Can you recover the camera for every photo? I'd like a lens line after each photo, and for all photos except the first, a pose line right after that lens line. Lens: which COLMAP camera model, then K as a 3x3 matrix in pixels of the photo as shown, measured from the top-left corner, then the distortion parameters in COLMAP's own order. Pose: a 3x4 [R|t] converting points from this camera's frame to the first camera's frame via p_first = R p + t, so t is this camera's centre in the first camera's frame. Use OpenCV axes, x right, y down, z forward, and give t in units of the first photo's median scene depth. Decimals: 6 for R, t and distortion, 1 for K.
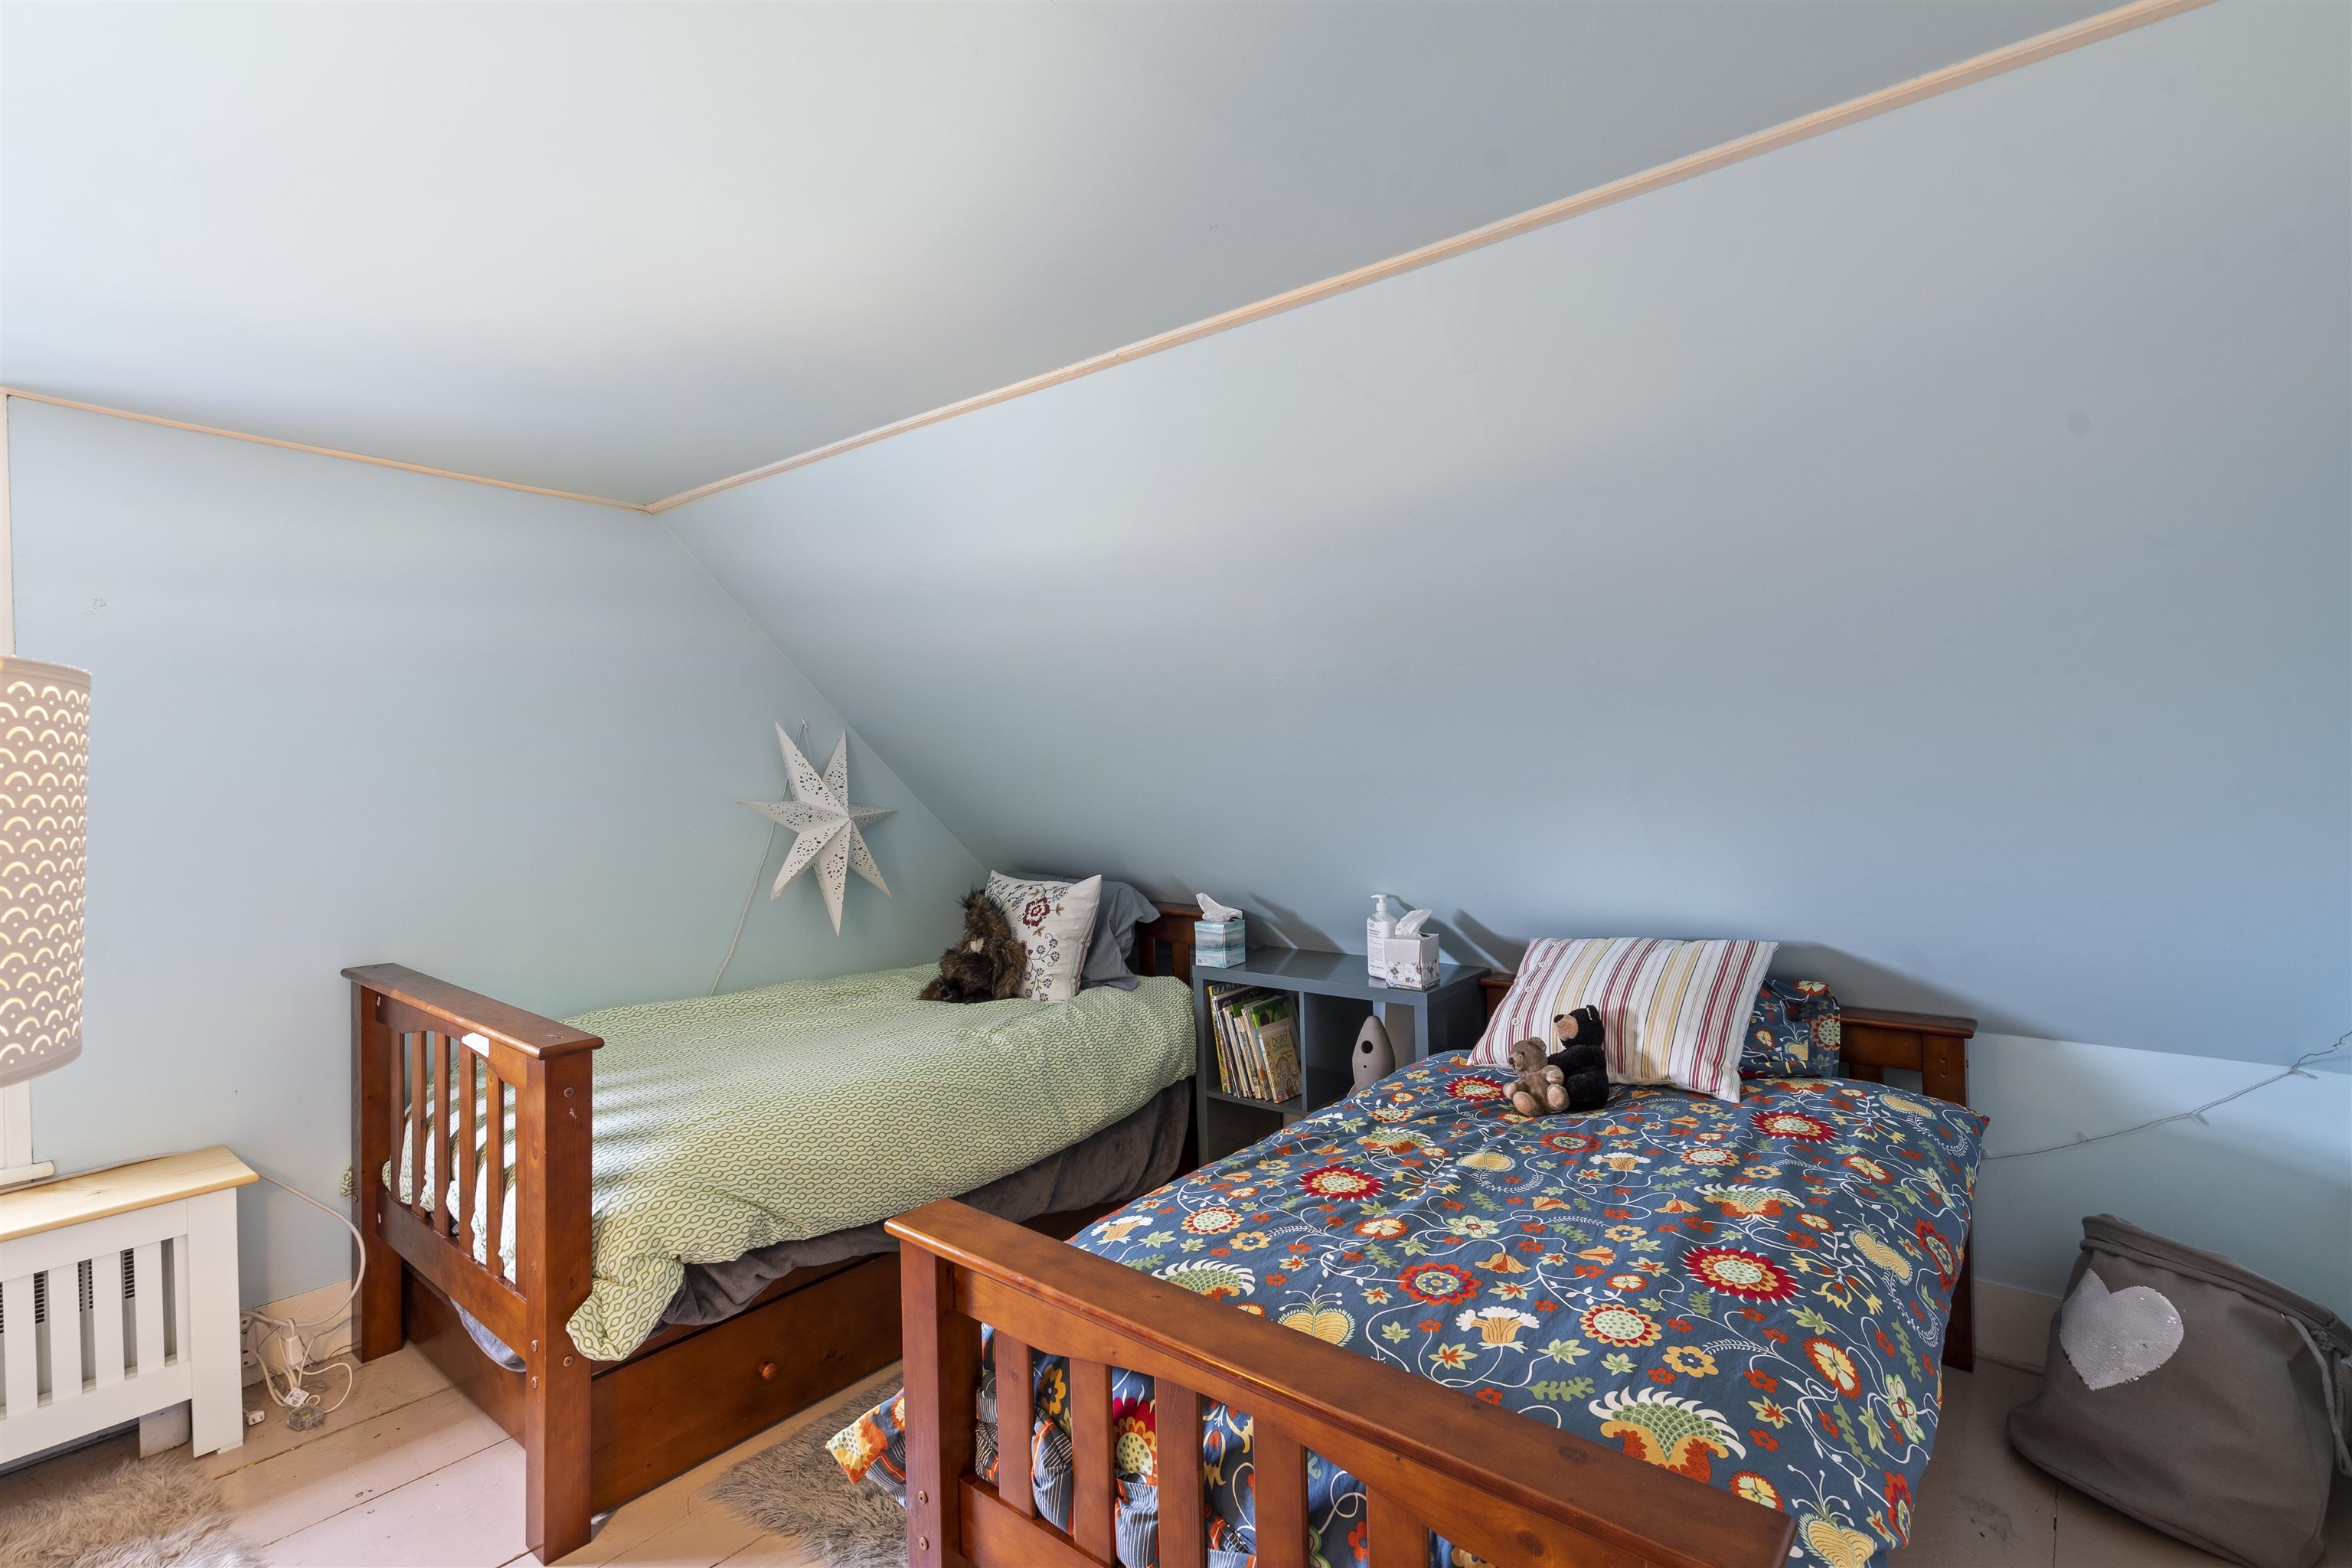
lens RADIAL K [[1093.4, 0, 1176.0], [0, 1093.4, 784.0], [0, 0, 1]] dist [-0.000640, 0.000474]
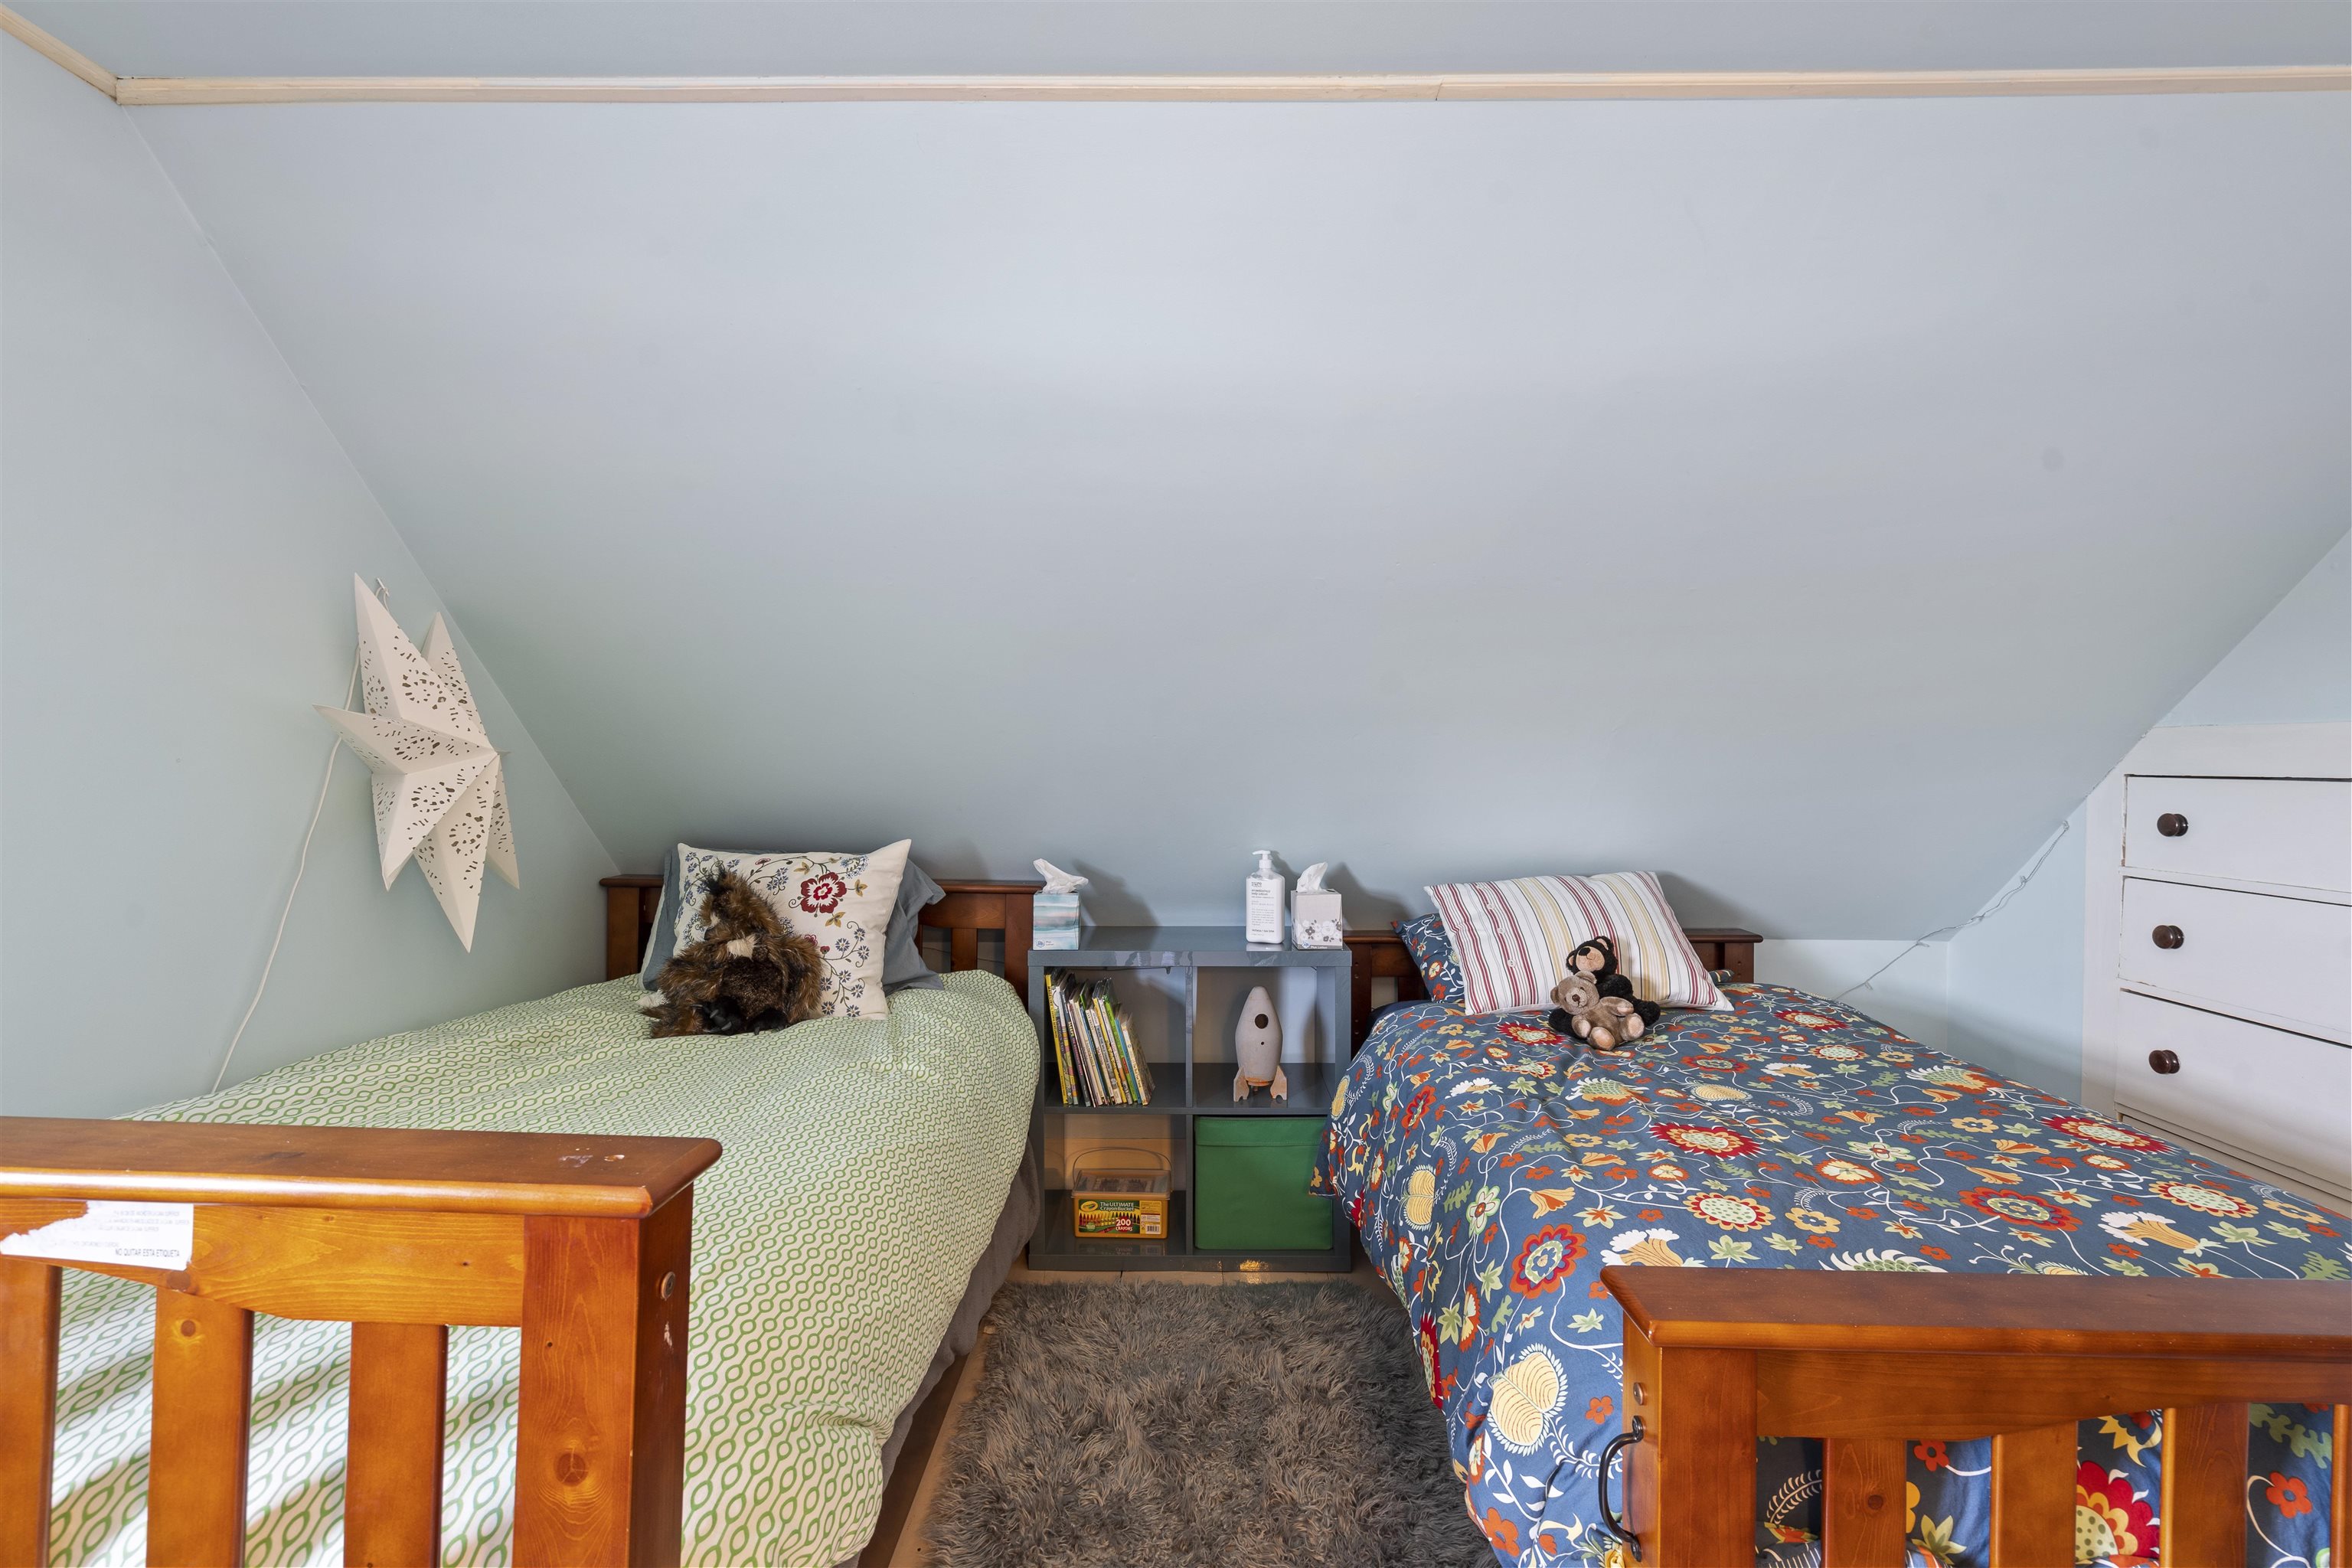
lens RADIAL K [[1055.7, 0, 1174.5], [0, 1055.7, 773.4], [0, 0, 1]] dist [0.000992, 0.000519]
pose [[0.785408, 0.025851, 0.618438, -0.383803], [-0.010232, 0.999533, -0.028786, 0.058792], [-0.618894, 0.016282, 0.785306, 0.333251]]
